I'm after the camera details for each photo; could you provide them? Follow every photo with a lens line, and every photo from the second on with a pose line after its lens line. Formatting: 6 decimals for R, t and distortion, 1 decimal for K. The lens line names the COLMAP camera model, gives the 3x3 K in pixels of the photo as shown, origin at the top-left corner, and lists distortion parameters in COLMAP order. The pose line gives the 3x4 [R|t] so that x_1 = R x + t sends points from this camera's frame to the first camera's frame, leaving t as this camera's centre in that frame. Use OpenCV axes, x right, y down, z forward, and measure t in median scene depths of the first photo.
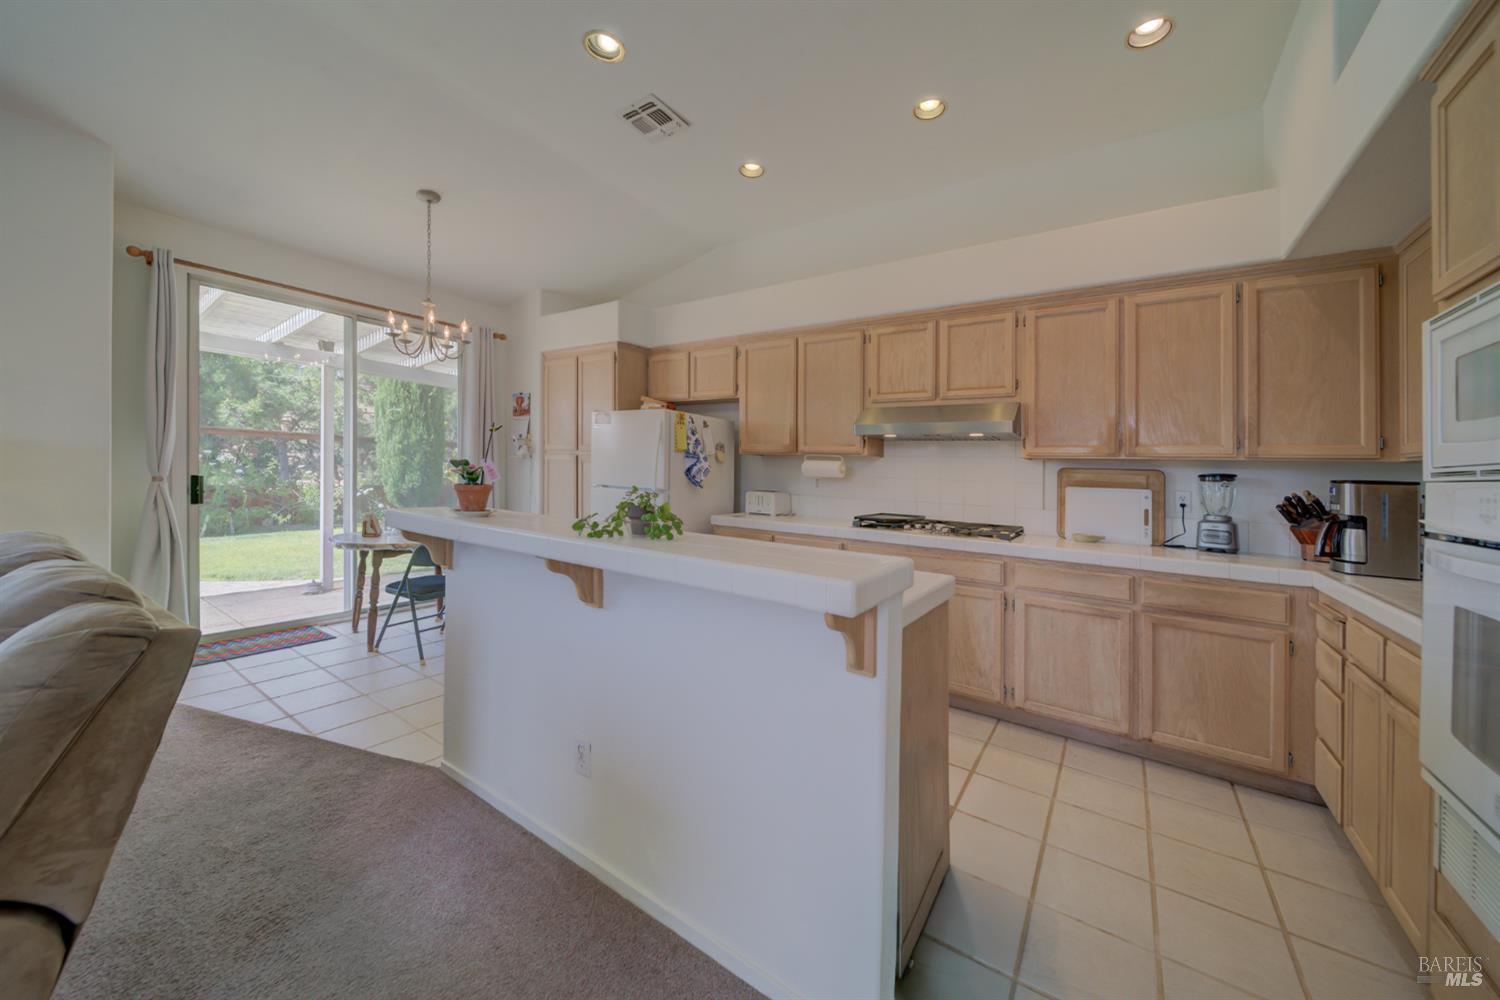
lens RADIAL K [[536.0, 0, 765.4], [0, 536.0, 466.0], [0, 0, 1]] dist [-0.000032, -0.000844]
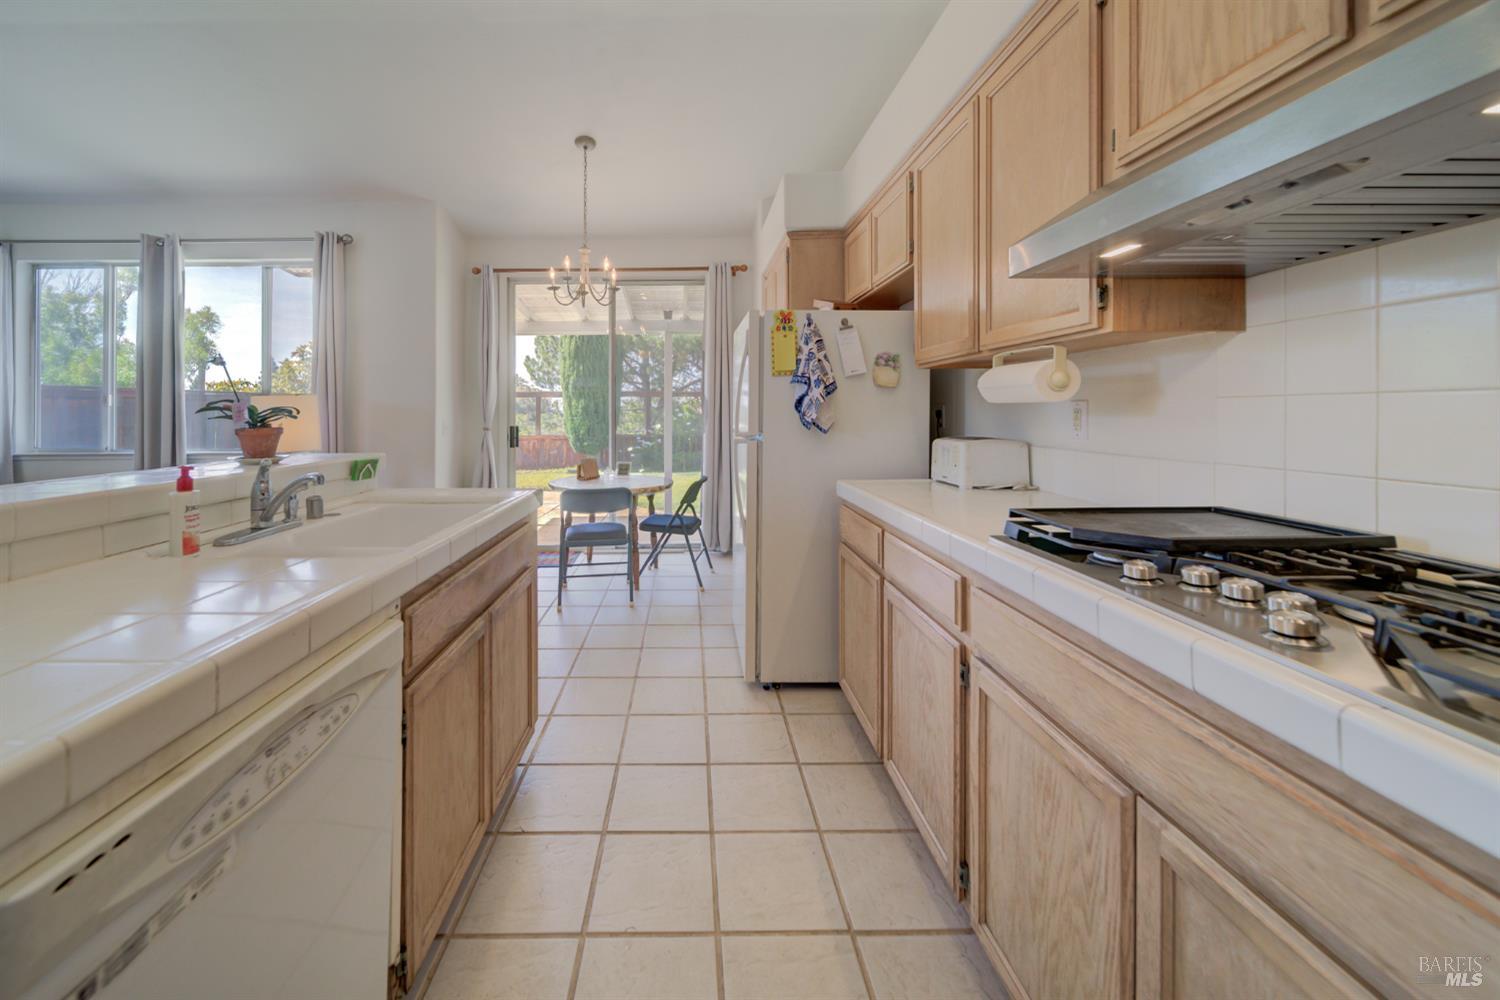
lens RADIAL K [[554.4, 0, 705.3], [0, 554.4, 419.9], [0, 0, 1]] dist [0.003324, 0.000182]
pose [[0.550026, -0.027793, -0.834685, 0.419290], [0.033308, 0.999381, -0.011328, 0.038918], [0.834483, -0.021572, 0.550612, 0.732441]]
